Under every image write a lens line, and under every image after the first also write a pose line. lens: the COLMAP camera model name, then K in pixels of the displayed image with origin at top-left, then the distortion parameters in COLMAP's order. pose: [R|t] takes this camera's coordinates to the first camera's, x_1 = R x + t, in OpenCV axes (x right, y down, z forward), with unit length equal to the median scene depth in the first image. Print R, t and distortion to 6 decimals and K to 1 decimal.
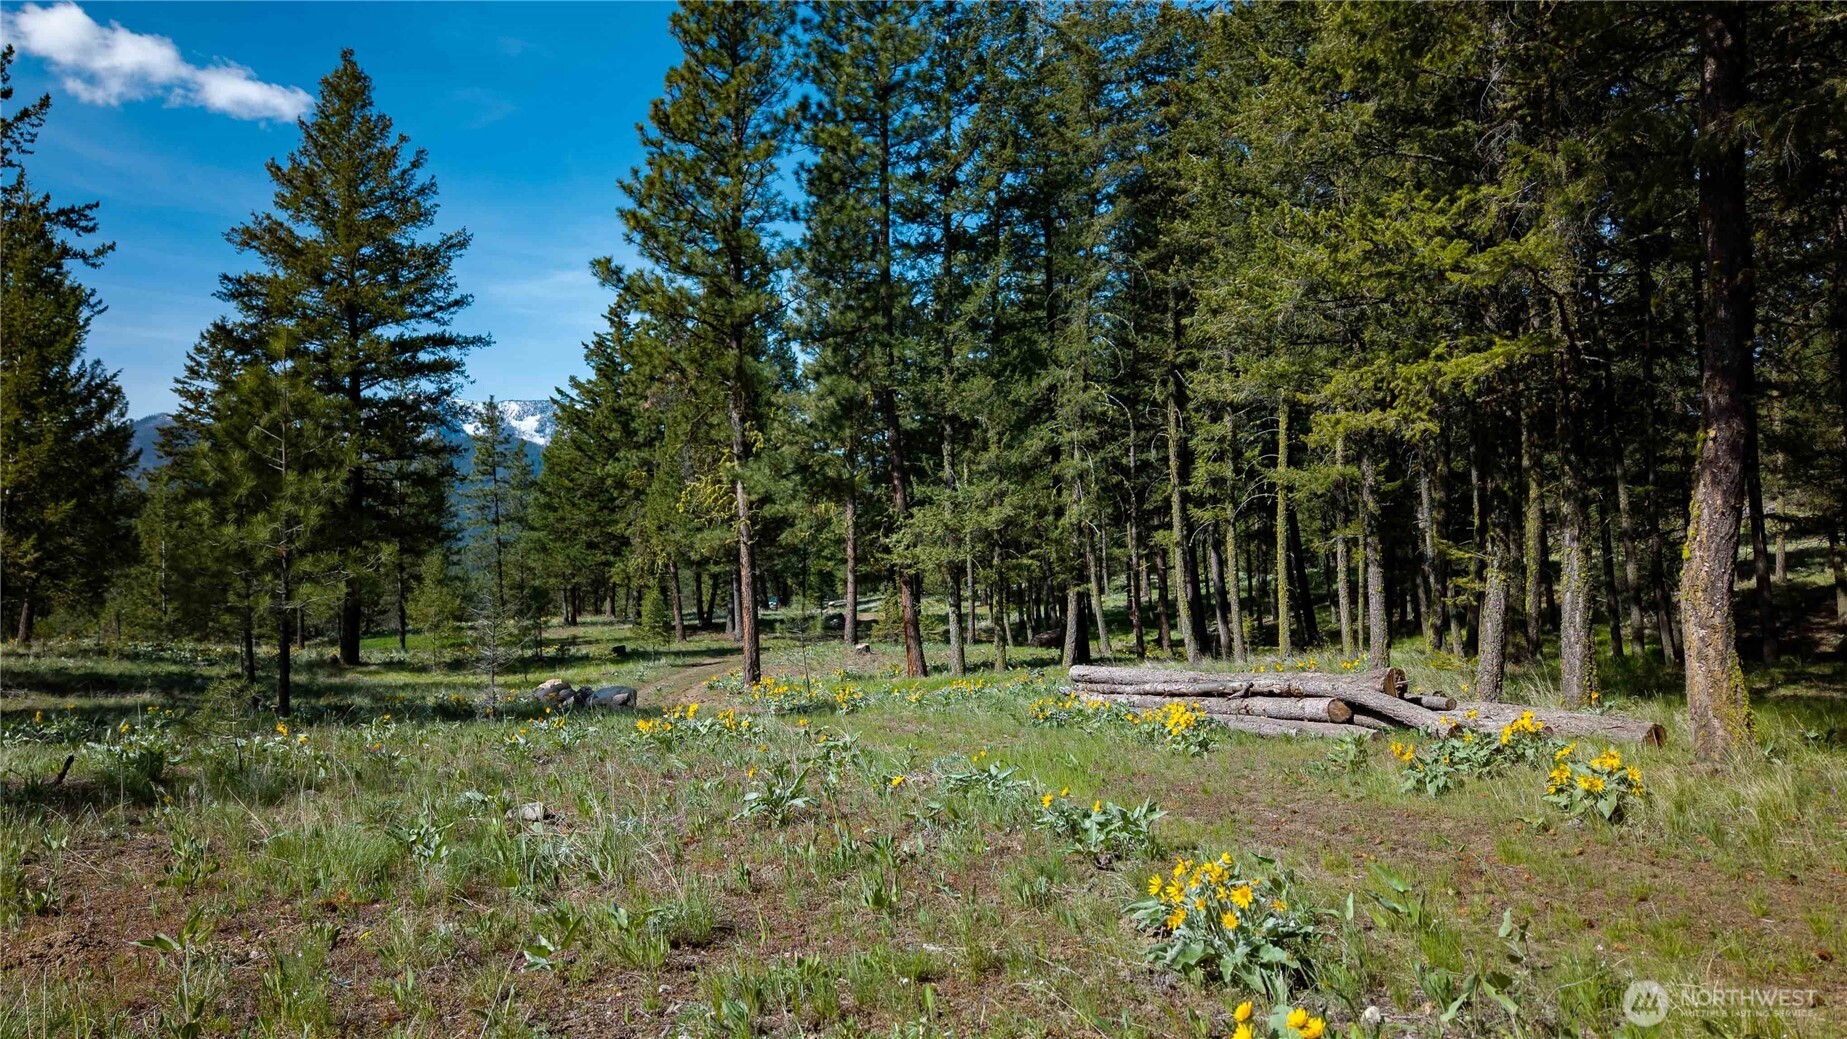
lens RADIAL K [[1253.8, 0, 920.6], [0, 1253.8, 520.1], [0, 0, 1]] dist [0.038892, -0.040570]
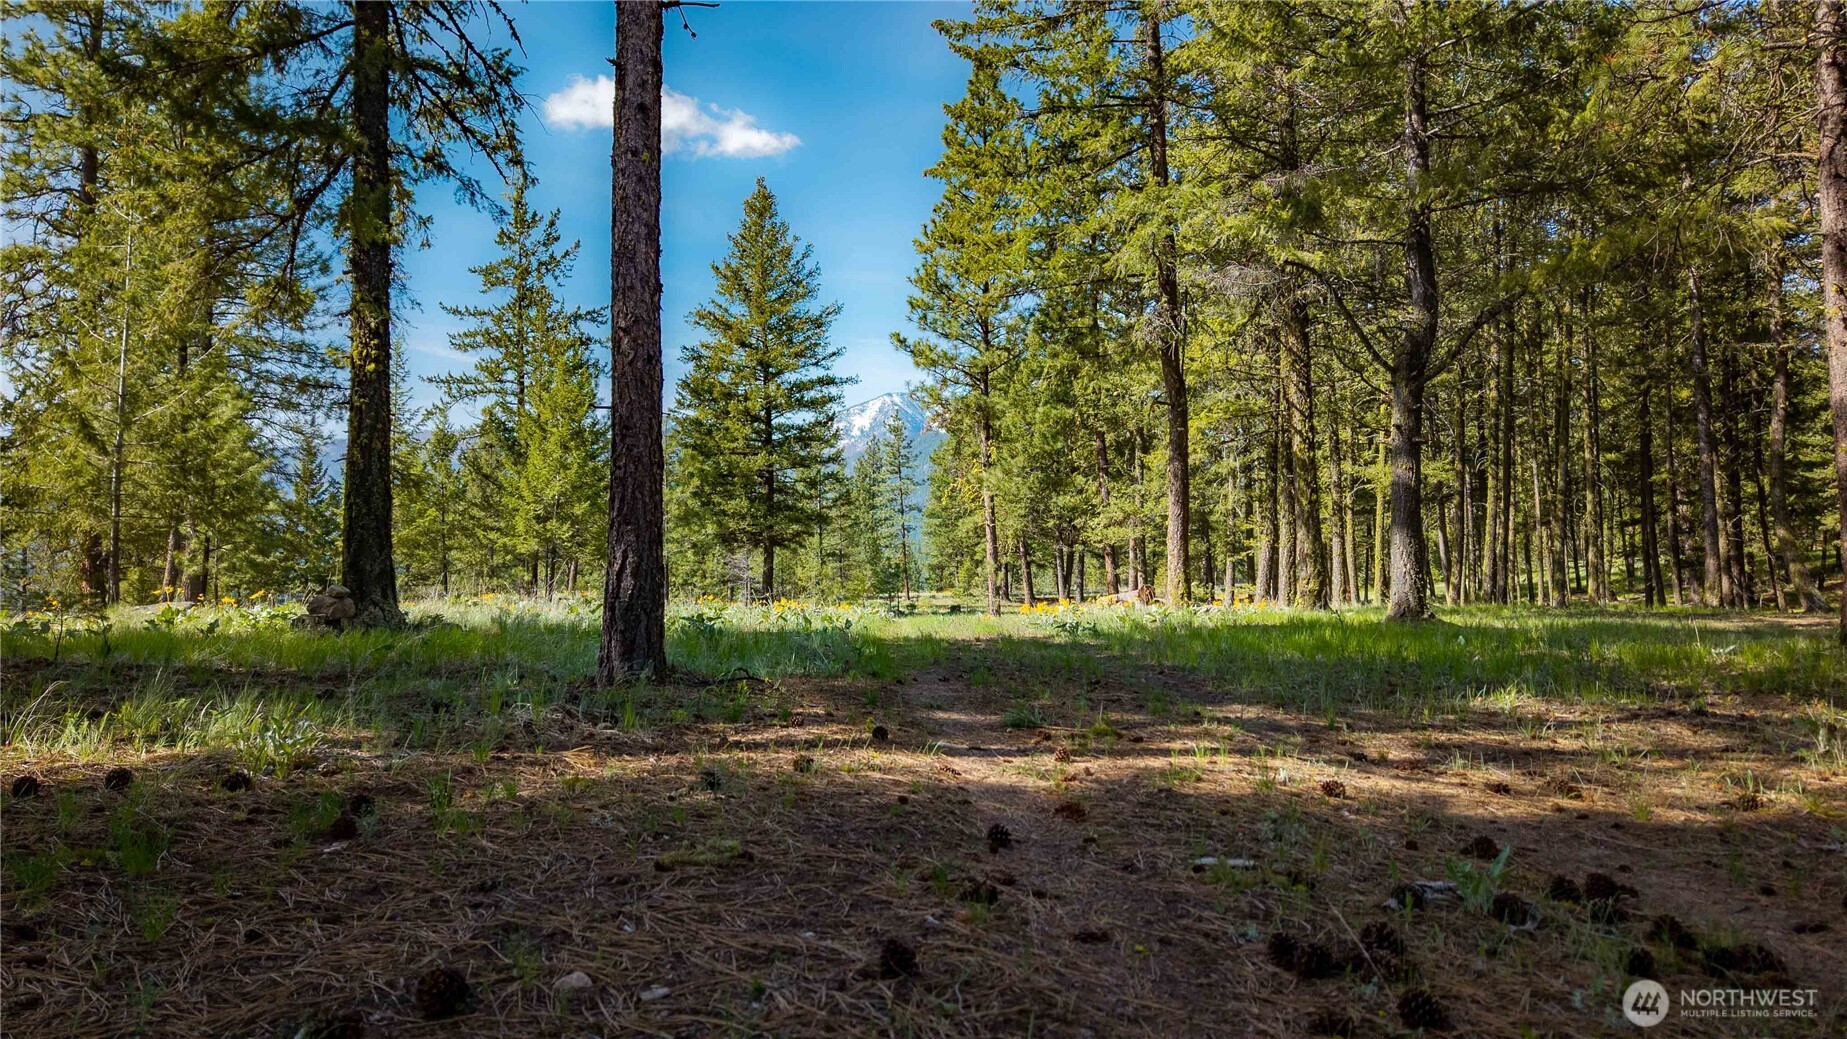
lens RADIAL K [[1253.8, 0, 936.0], [0, 1253.8, 538.2], [0, 0, 1]] dist [0.038892, -0.040570]
pose [[0.939822, -0.000179, -0.341666, 0.255336], [0.007873, 0.999746, 0.021131, 0.001507], [0.341575, -0.022550, 0.939584, -0.317417]]
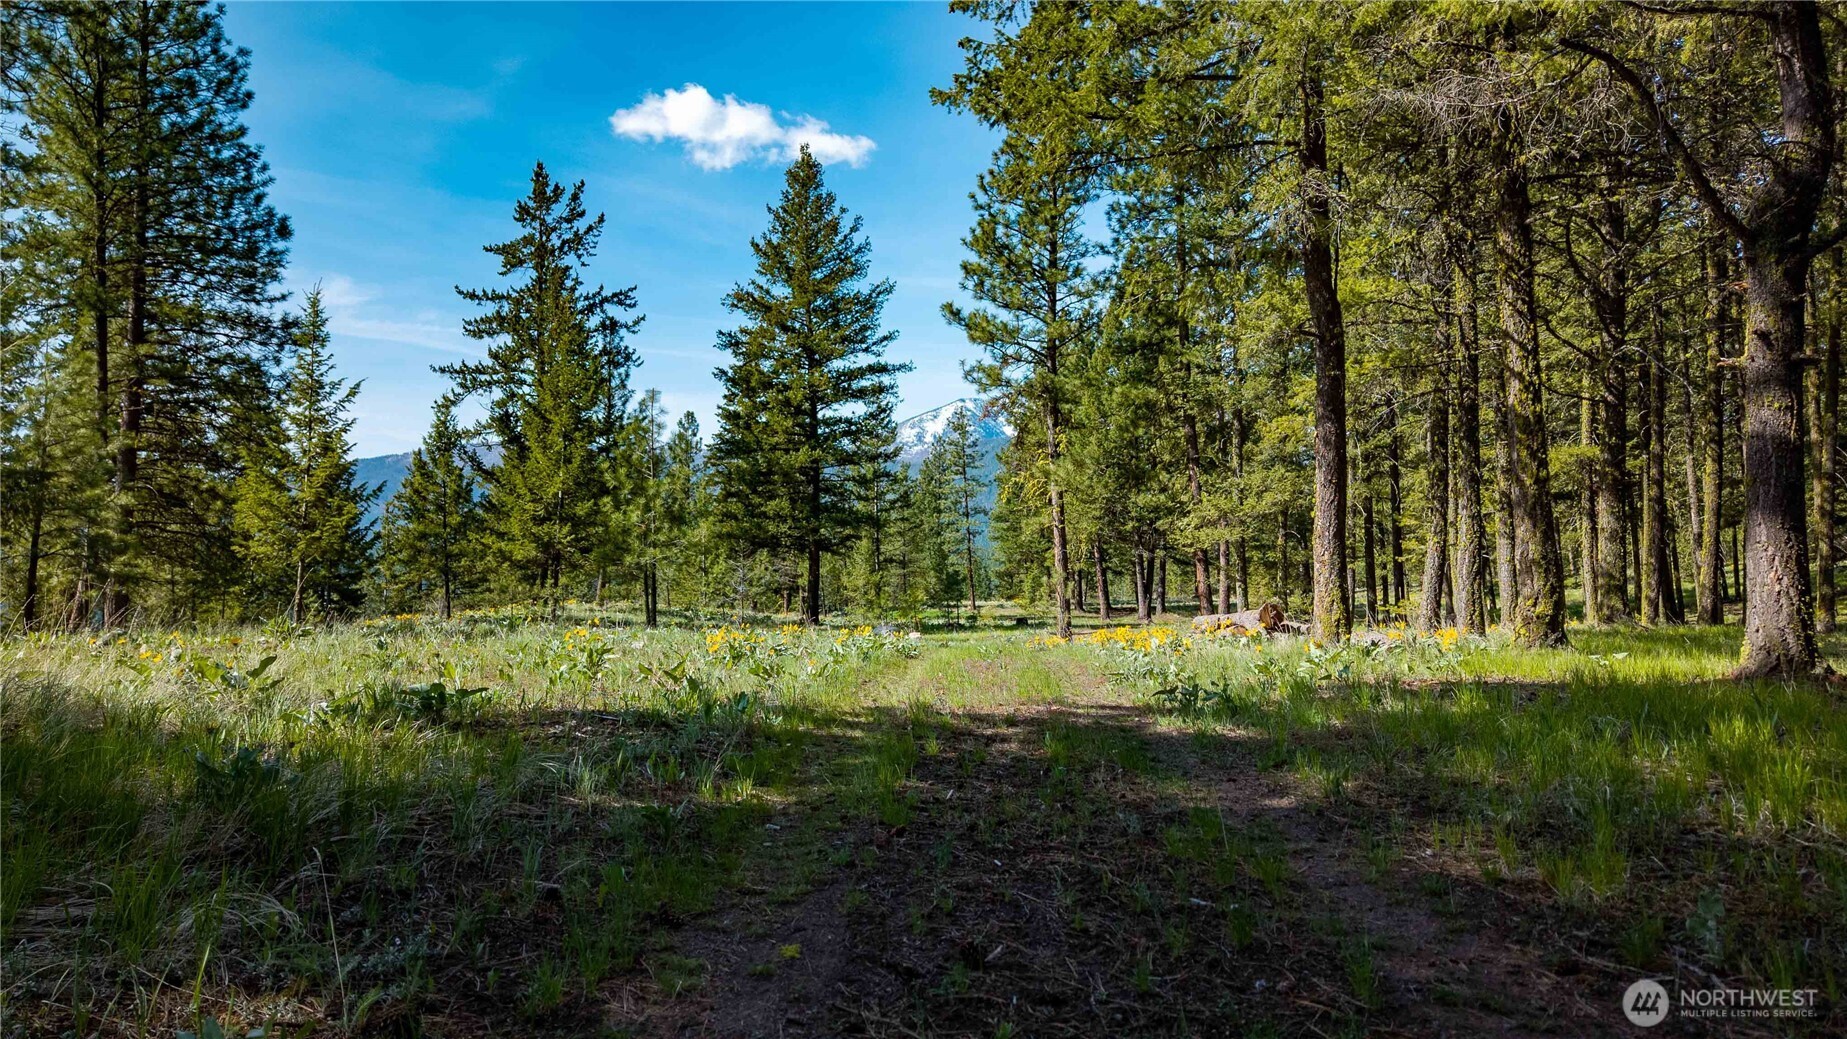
lens RADIAL K [[1253.8, 0, 926.1], [0, 1253.8, 531.1], [0, 0, 1]] dist [0.038892, -0.040570]
pose [[0.914778, -0.006214, -0.403908, 0.205838], [0.011117, 0.999890, 0.009794, 0.007627], [0.403803, -0.013450, 0.914747, -0.142749]]
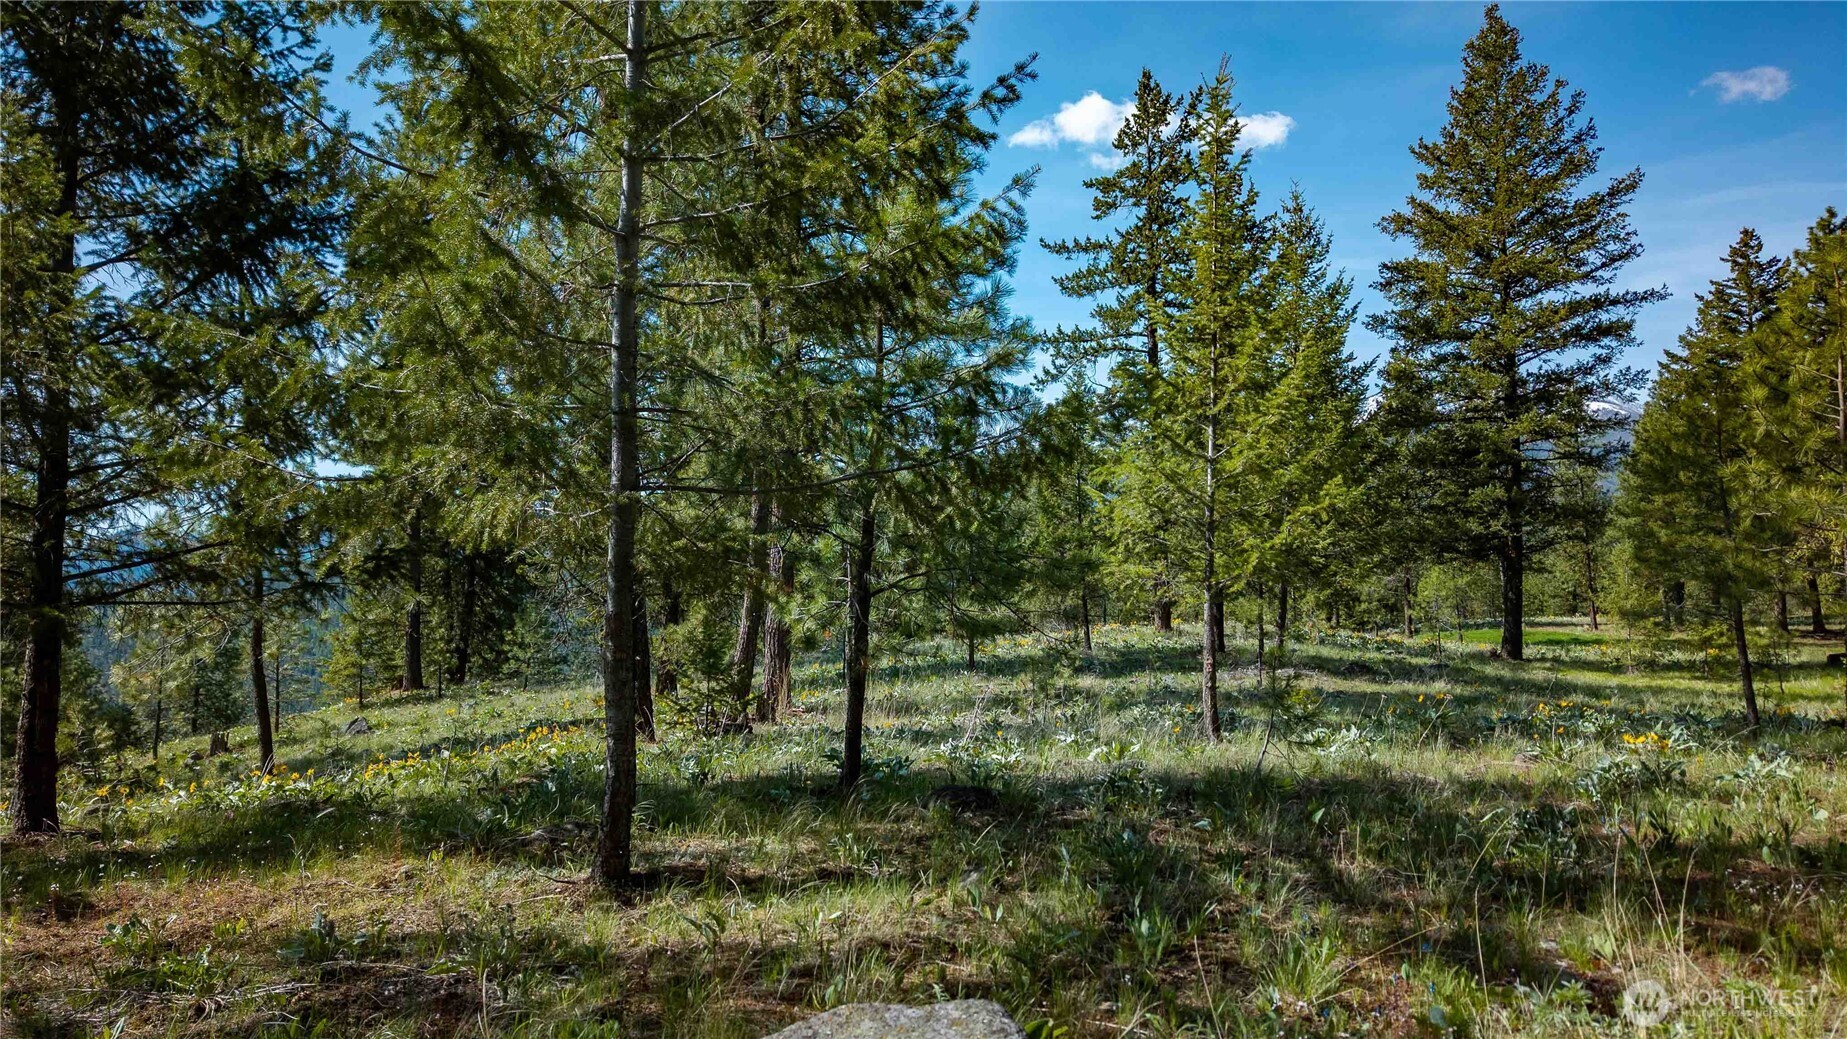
lens RADIAL K [[1253.8, 0, 916.2], [0, 1253.8, 521.3], [0, 0, 1]] dist [0.038892, -0.040570]
pose [[0.737170, -0.025595, -0.675222, -0.175753], [0.029840, 0.999541, -0.005311, 0.003413], [0.675048, -0.016233, 0.737595, 0.015843]]
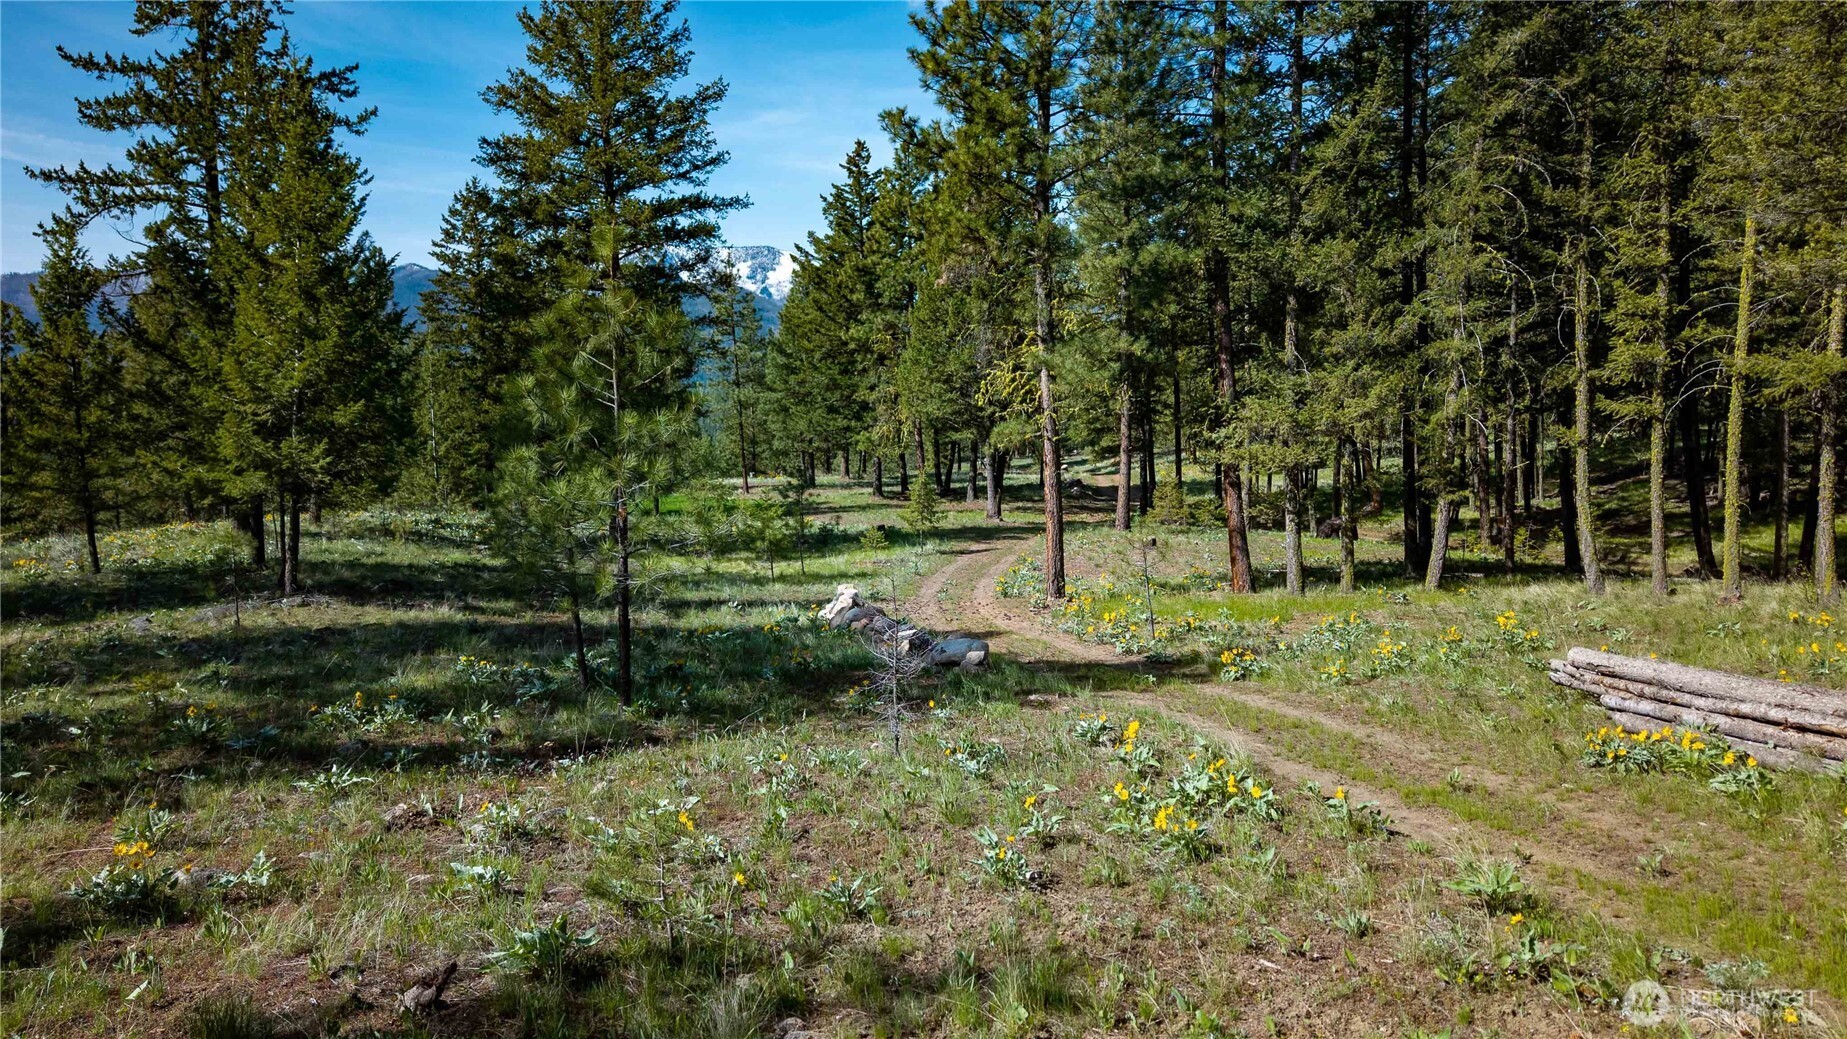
lens RADIAL K [[1253.8, 0, 913.1], [0, 1253.8, 522.2], [0, 0, 1]] dist [0.038892, -0.040570]
pose [[0.986183, 0.020408, -0.164397, -0.079927], [0.000259, 0.992191, 0.124727, -0.029434], [0.165659, -0.123046, 0.978477, 0.102867]]
